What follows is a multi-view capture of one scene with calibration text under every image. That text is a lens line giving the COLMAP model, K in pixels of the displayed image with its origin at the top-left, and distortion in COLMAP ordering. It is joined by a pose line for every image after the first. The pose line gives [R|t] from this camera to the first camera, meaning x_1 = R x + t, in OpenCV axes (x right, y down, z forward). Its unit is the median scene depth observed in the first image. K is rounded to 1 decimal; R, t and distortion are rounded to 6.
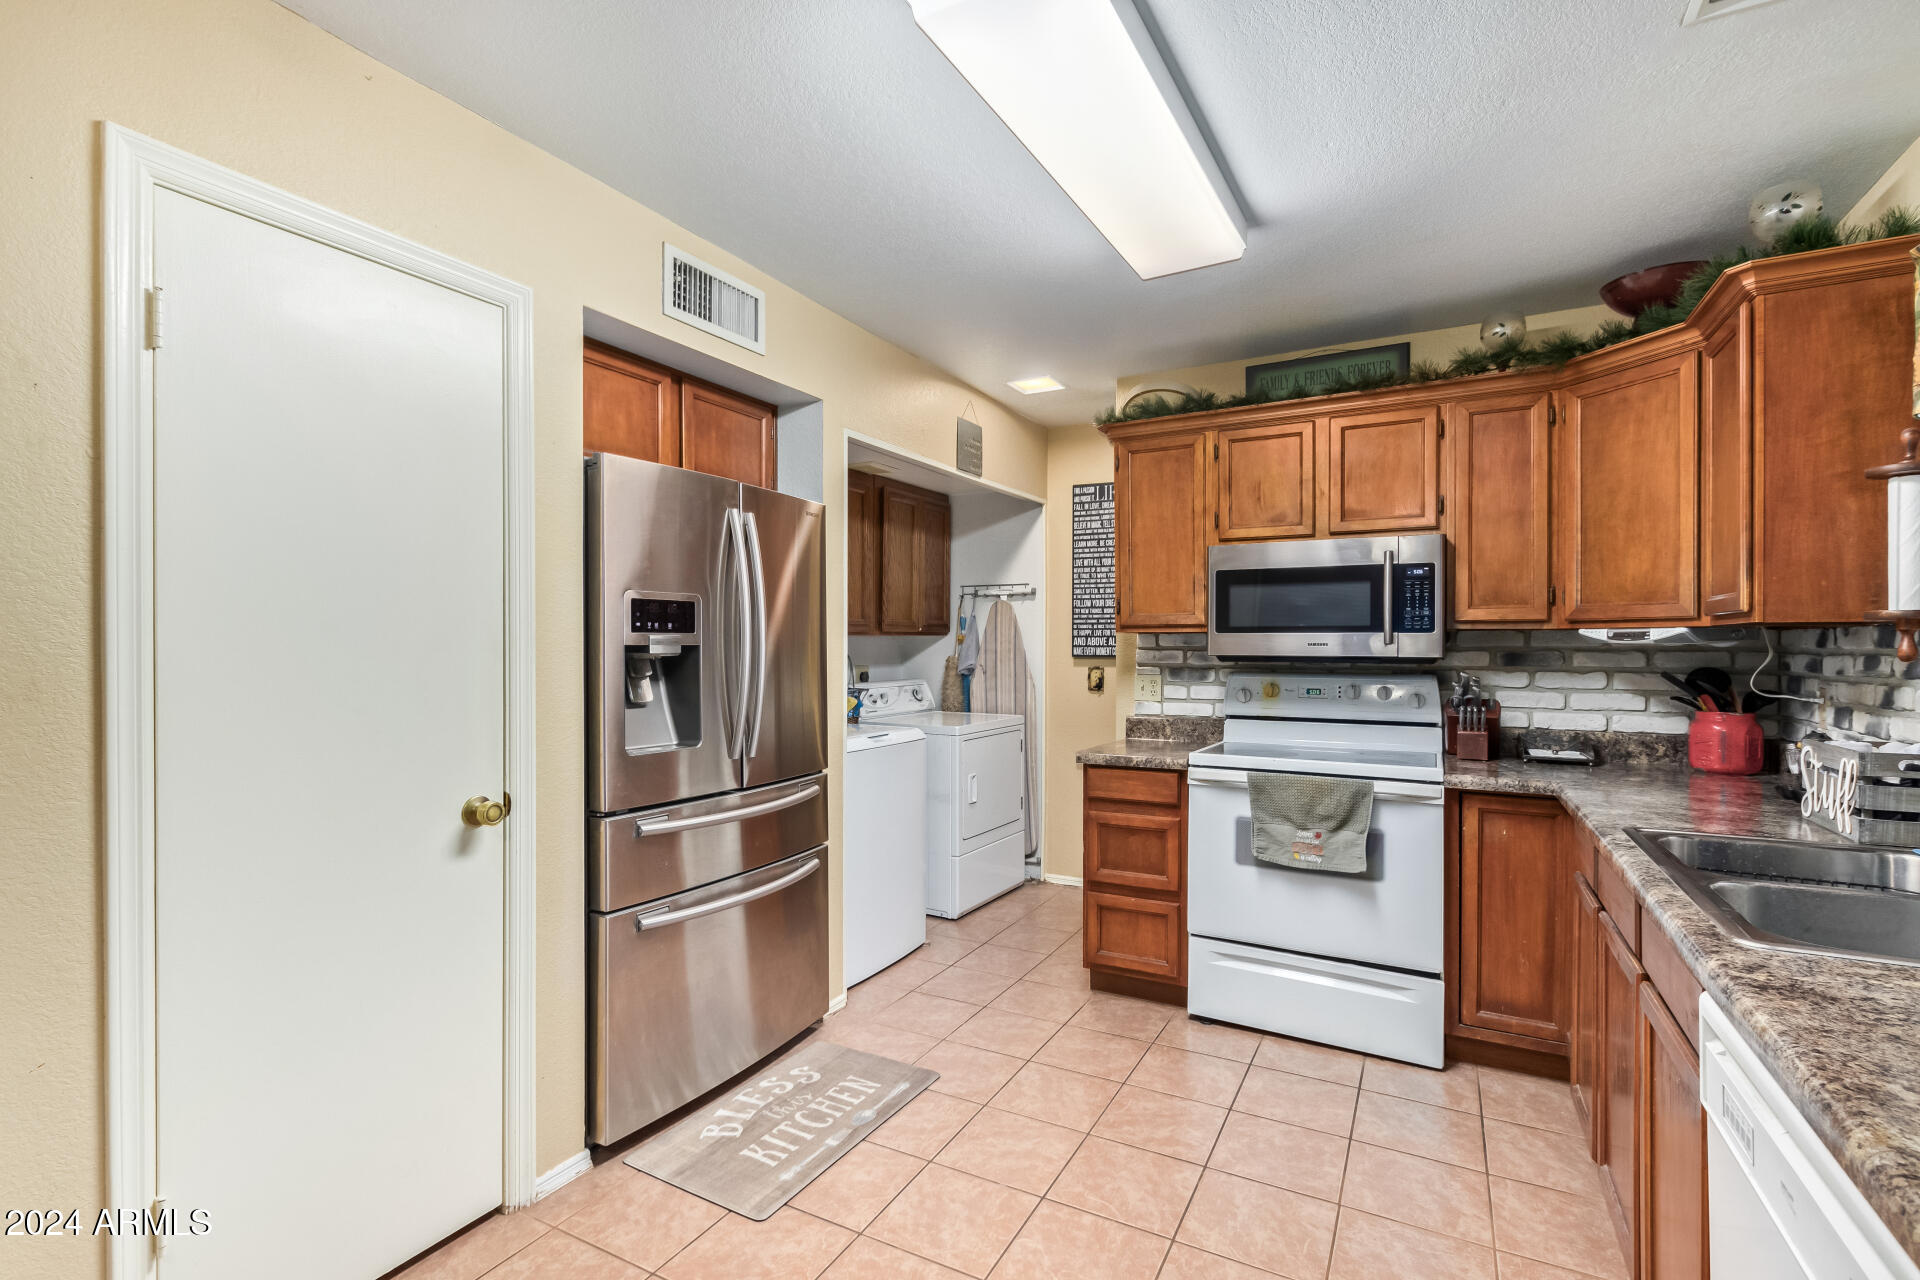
lens RADIAL K [[890.3, 0, 960.0], [0, 890.3, 640.0], [0, 0, 1]] dist [0.001645, -0.000757]
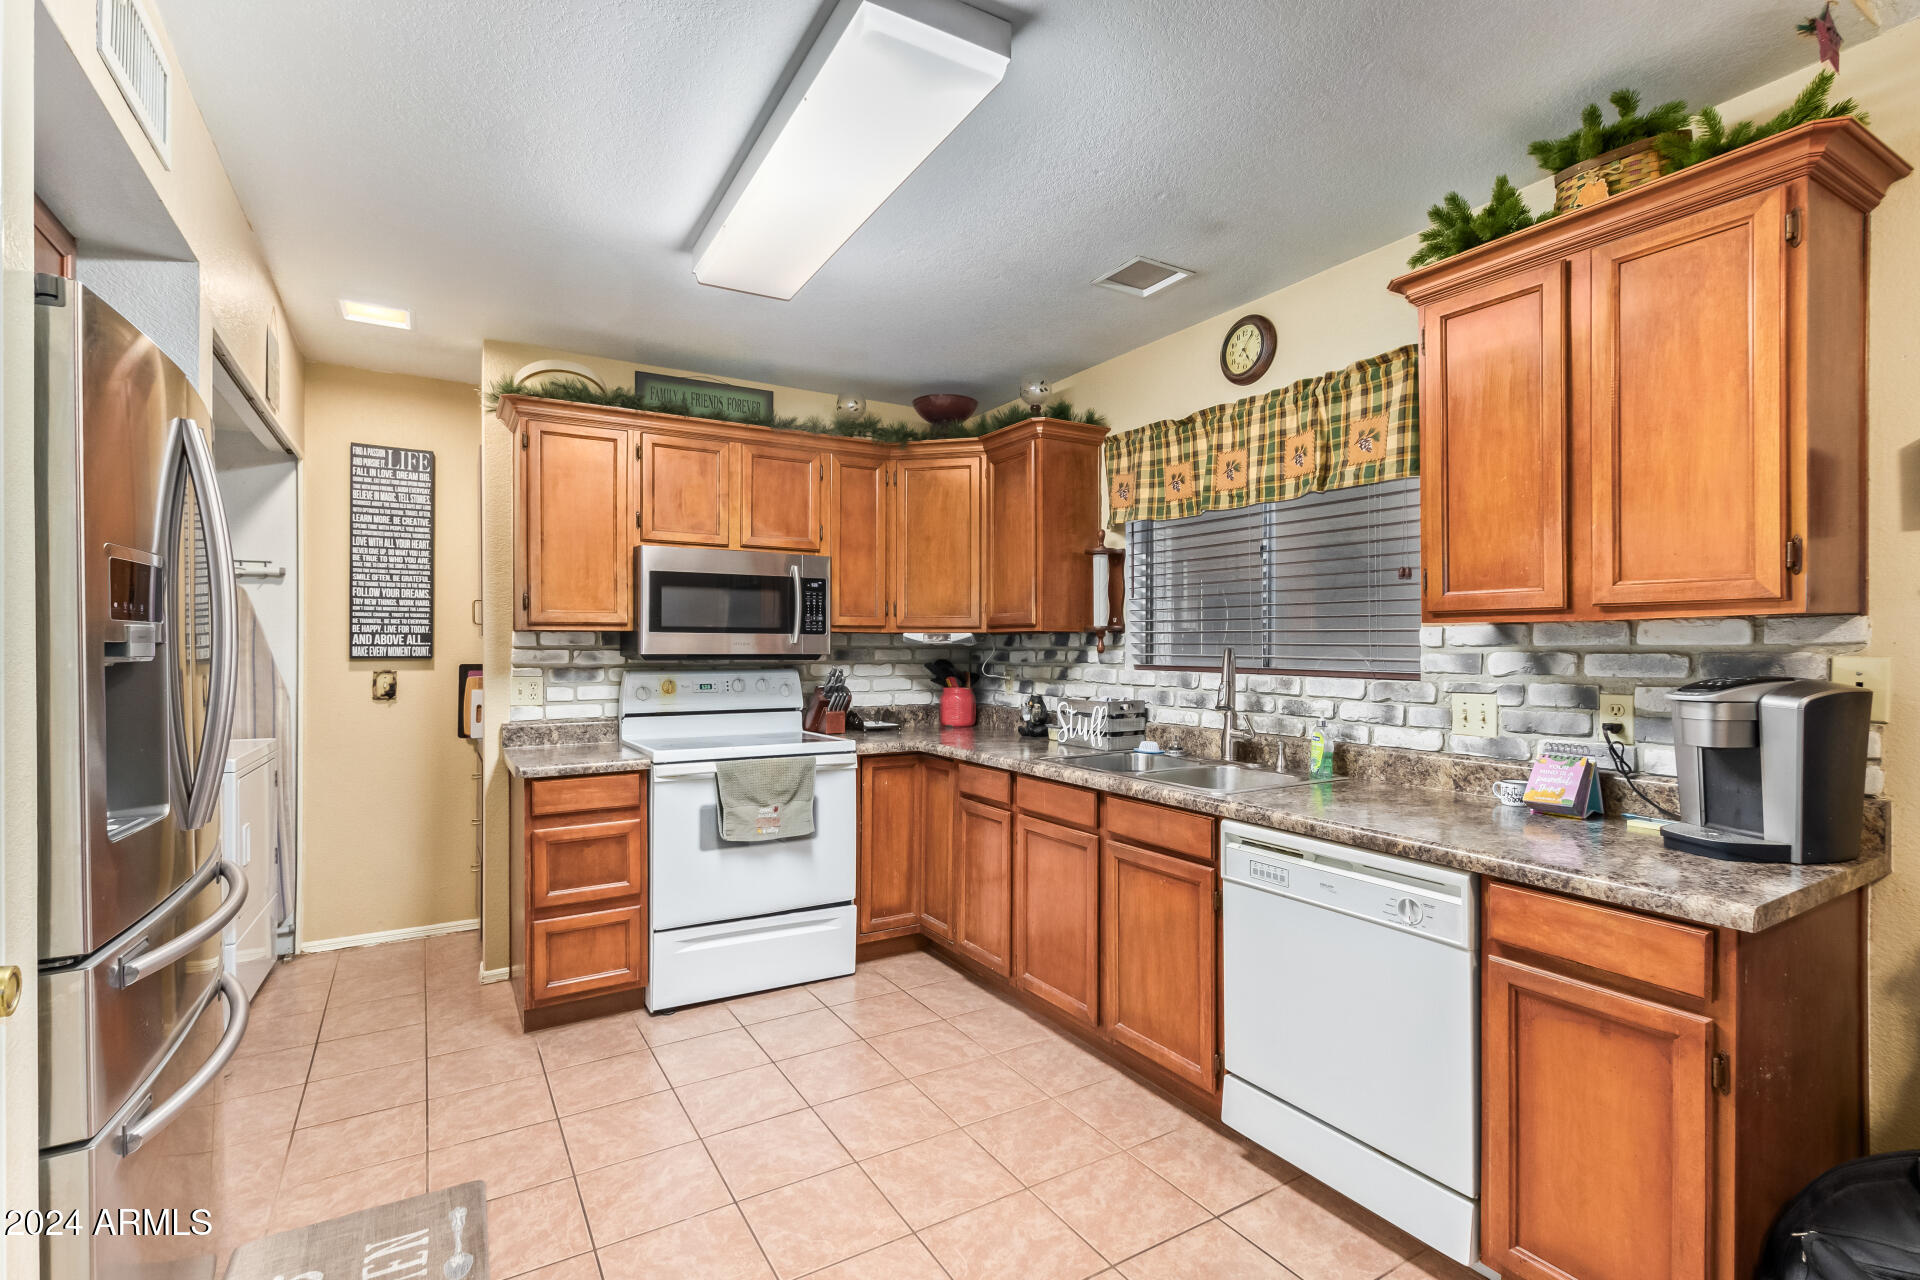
lens RADIAL K [[890.3, 0, 960.0], [0, 890.3, 640.0], [0, 0, 1]] dist [0.001645, -0.000757]
pose [[0.493719, 0.005417, 0.869605, -0.450825], [-0.005856, 0.999979, -0.002904, 0.002039], [-0.869602, -0.003659, 0.493740, 0.206485]]
